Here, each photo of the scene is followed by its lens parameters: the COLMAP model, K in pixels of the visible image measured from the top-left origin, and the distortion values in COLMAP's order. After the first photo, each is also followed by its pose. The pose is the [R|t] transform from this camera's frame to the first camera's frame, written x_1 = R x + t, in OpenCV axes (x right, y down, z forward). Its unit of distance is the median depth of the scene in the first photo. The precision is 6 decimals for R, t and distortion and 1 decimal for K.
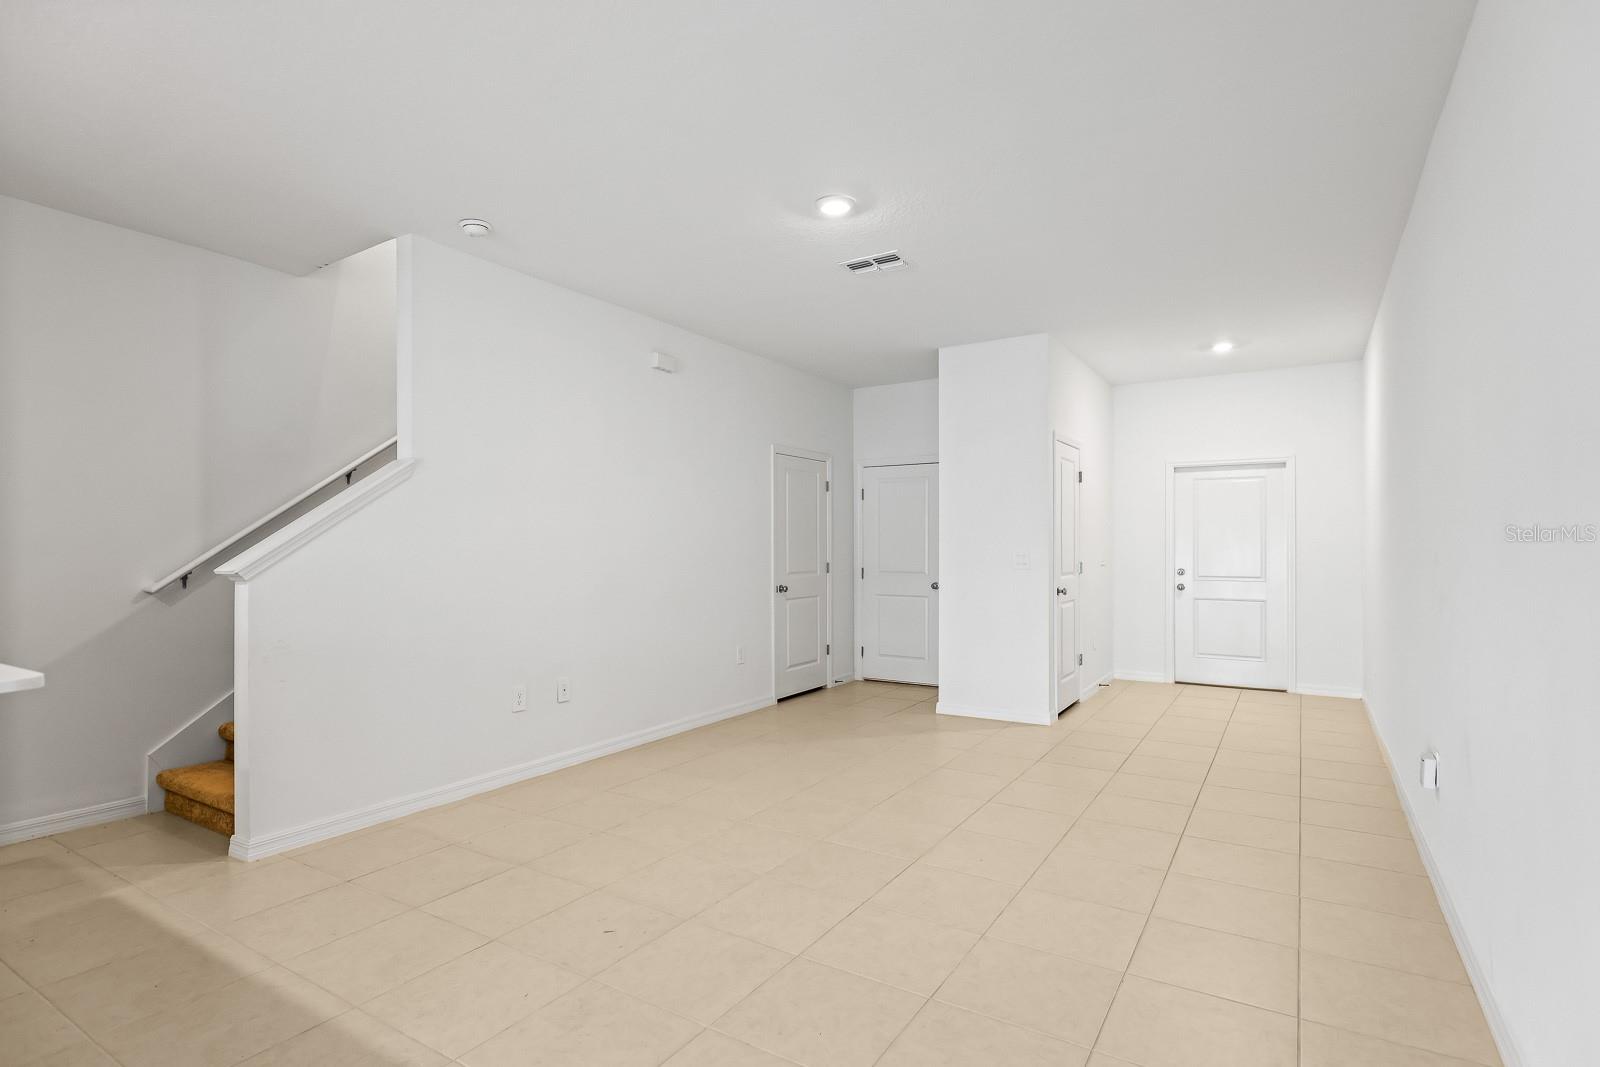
lens RADIAL K [[792.8, 0, 806.3], [0, 792.8, 542.0], [0, 0, 1]] dist [0.003097, -0.000772]
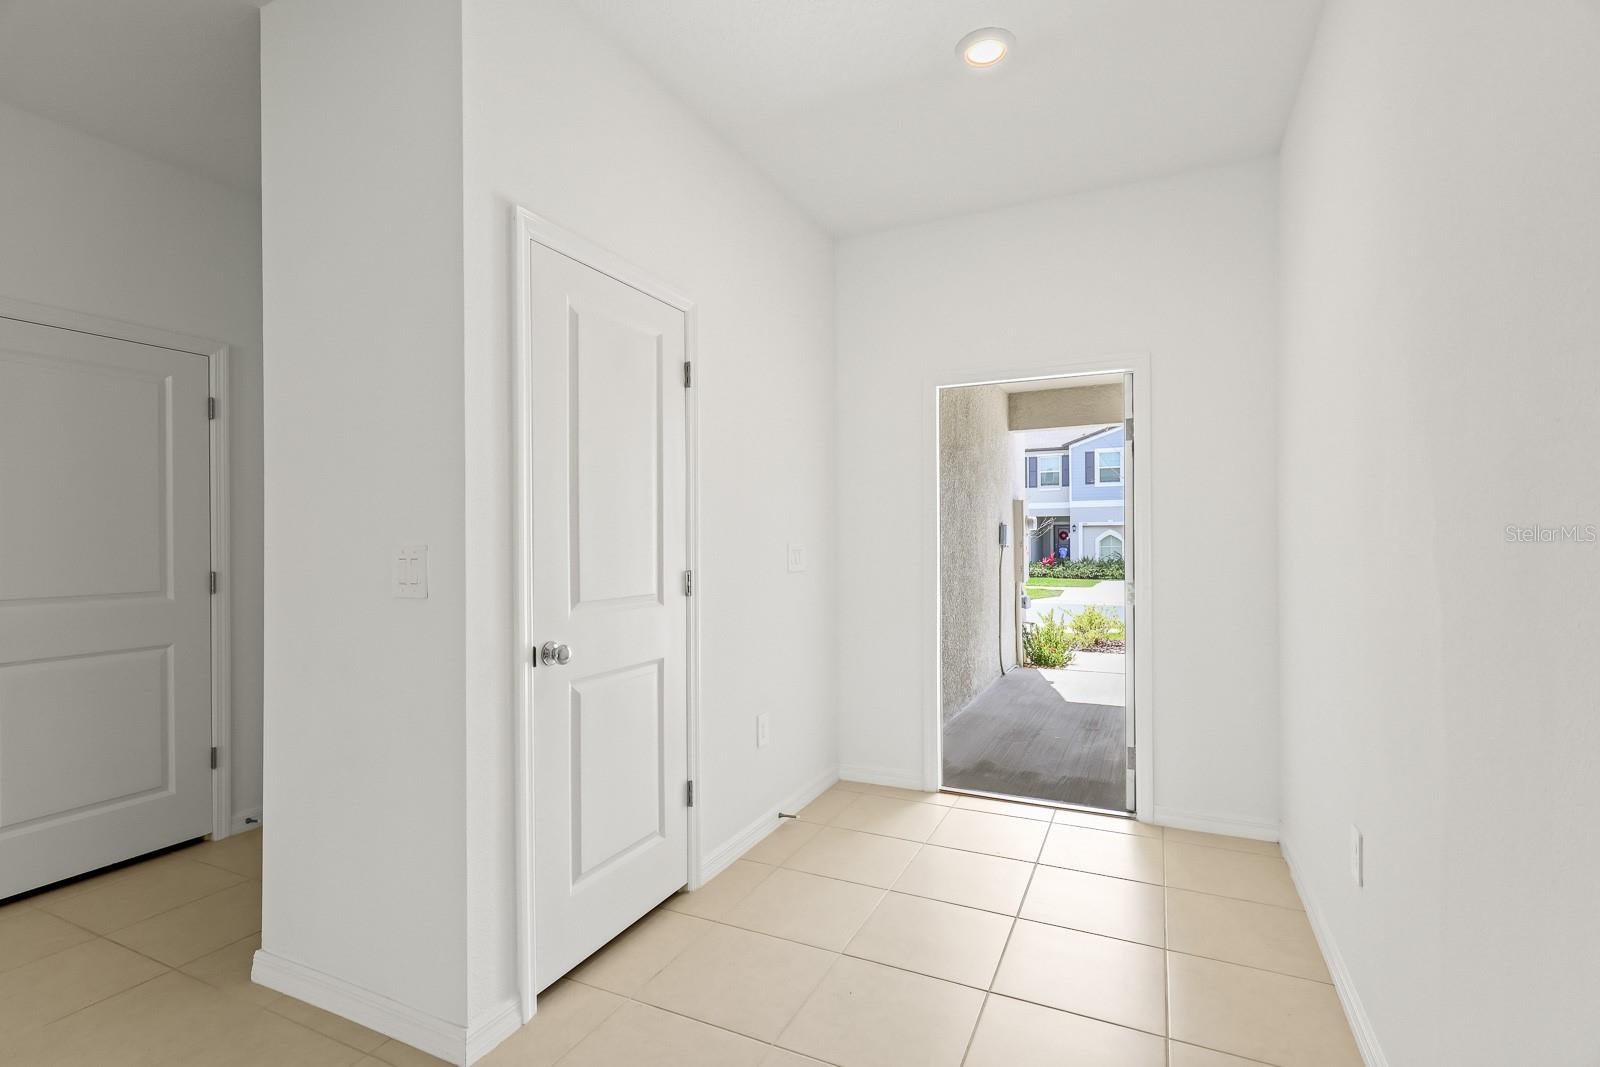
lens RADIAL K [[759.1, 0, 800.0], [0, 759.1, 533.5], [0, 0, 1]] dist [0.022767, 0.000125]
pose [[0.993770, -0.001438, 0.111437, 0.321422], [0.000988, 0.999991, 0.004096, 0.002227], [-0.111442, -0.003960, 0.993763, 0.512634]]
